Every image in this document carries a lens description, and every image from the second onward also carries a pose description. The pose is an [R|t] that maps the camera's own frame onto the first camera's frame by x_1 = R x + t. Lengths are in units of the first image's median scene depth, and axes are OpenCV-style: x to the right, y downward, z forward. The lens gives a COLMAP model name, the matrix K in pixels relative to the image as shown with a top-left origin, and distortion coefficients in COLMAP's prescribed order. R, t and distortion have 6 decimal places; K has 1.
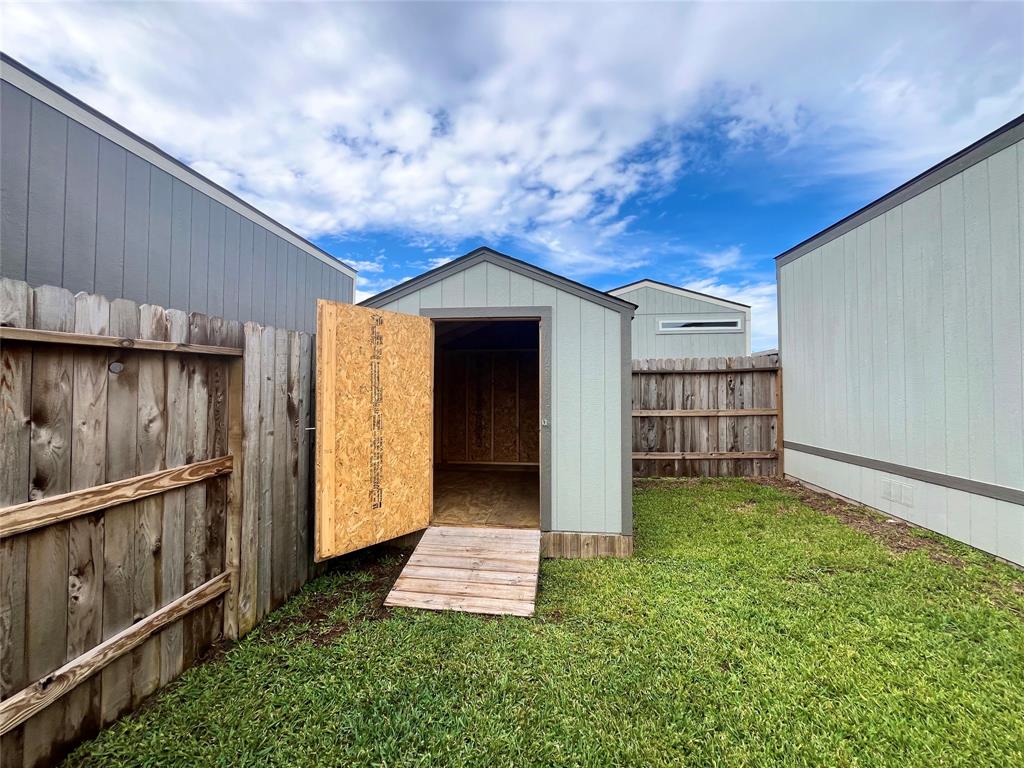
lens RADIAL K [[417.4, 0, 510.8], [0, 417.4, 383.1], [0, 0, 1]] dist [-0.002611, 0.000028]
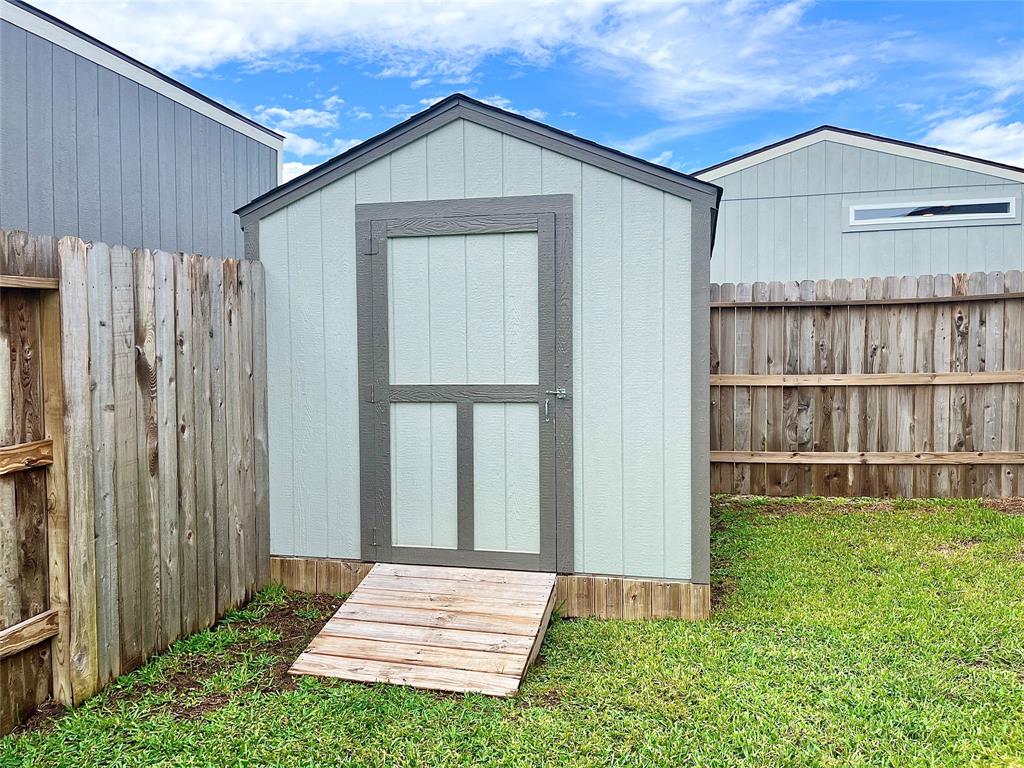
lens RADIAL K [[778.3, 0, 511.8], [0, 778.3, 381.6], [0, 0, 1]] dist [0.080450, -0.119047]
pose [[0.994592, -0.000083, -0.103861, 0.161127], [0.007530, 0.997426, 0.071312, -0.003175], [0.103588, -0.071709, 0.992032, -0.138774]]
